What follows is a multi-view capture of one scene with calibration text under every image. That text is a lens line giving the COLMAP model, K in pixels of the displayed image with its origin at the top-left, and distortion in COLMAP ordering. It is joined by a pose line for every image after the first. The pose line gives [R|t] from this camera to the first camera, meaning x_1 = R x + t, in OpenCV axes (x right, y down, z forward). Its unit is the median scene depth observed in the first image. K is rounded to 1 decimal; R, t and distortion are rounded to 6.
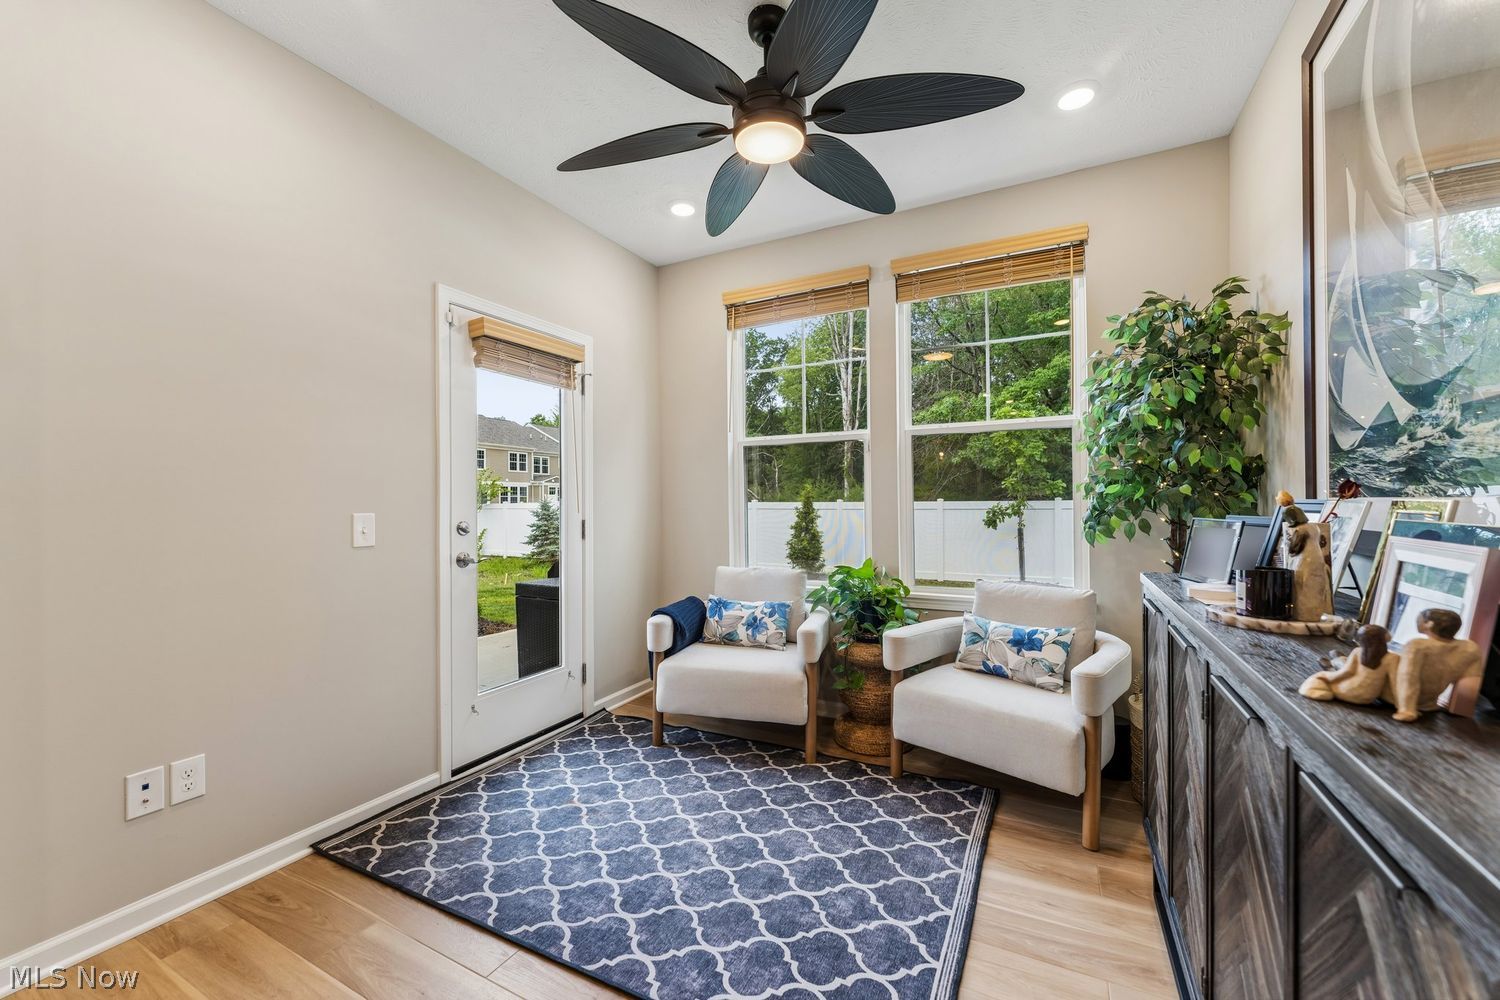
lens RADIAL K [[603.5, 0, 750.4], [0, 603.5, 499.3], [0, 0, 1]] dist [-0.000788, -0.000332]
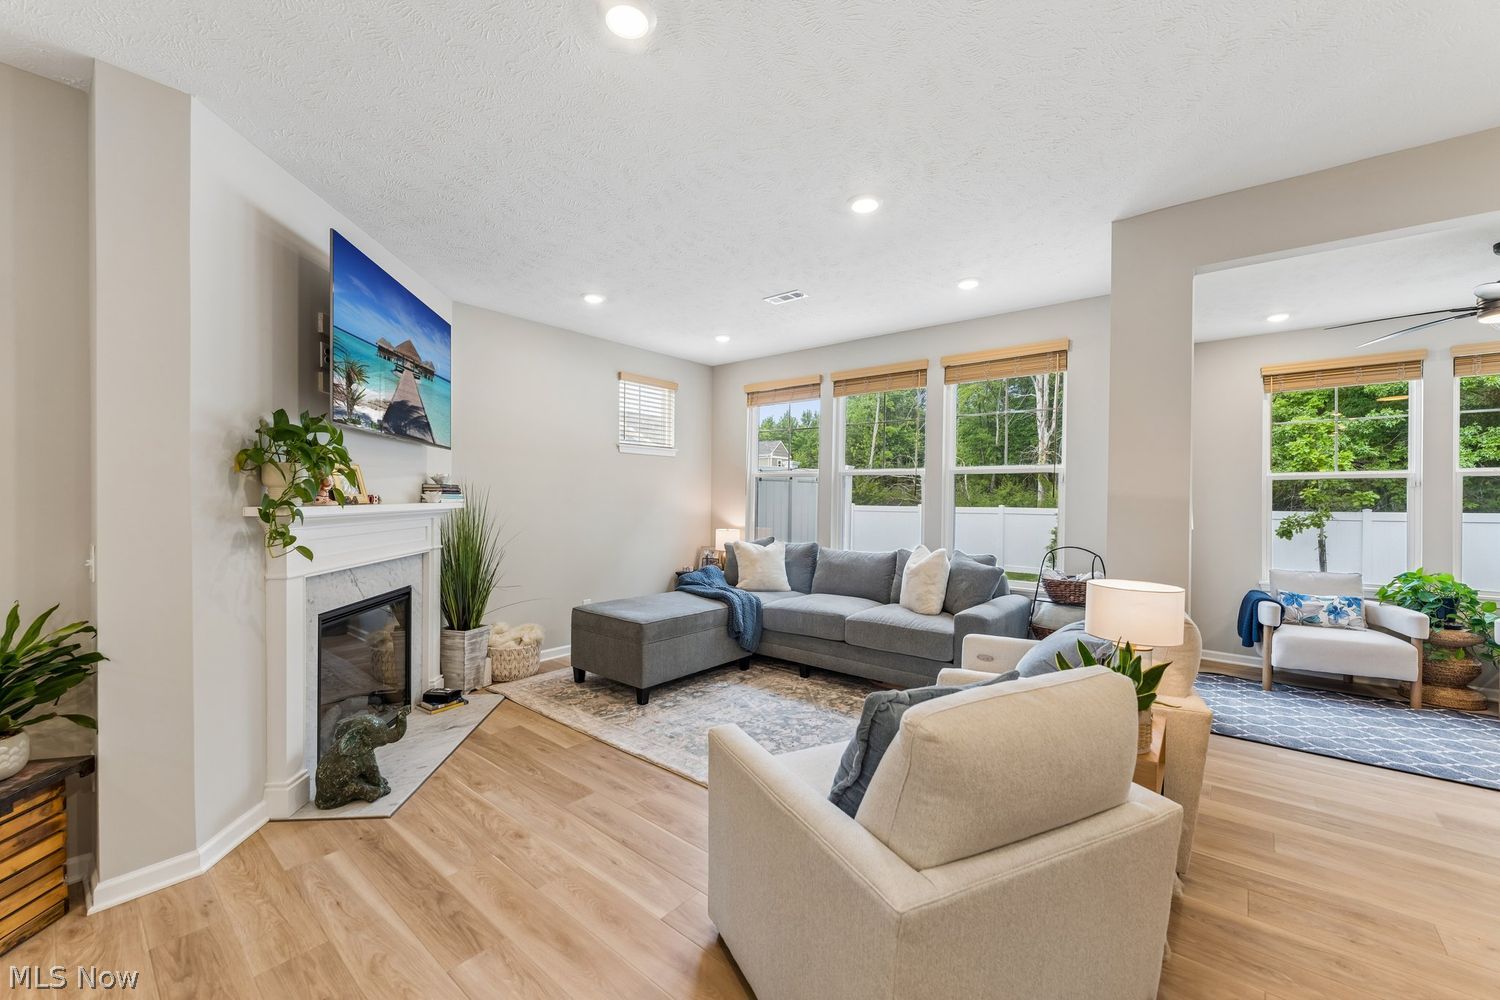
lens RADIAL K [[603.5, 0, 745.2], [0, 603.5, 500.6], [0, 0, 1]] dist [-0.000788, -0.000332]
pose [[0.975193, 0.012994, -0.220975, -1.023725], [-0.011889, 0.999909, 0.006330, -0.043585], [0.221037, -0.003546, 0.975259, -0.669127]]
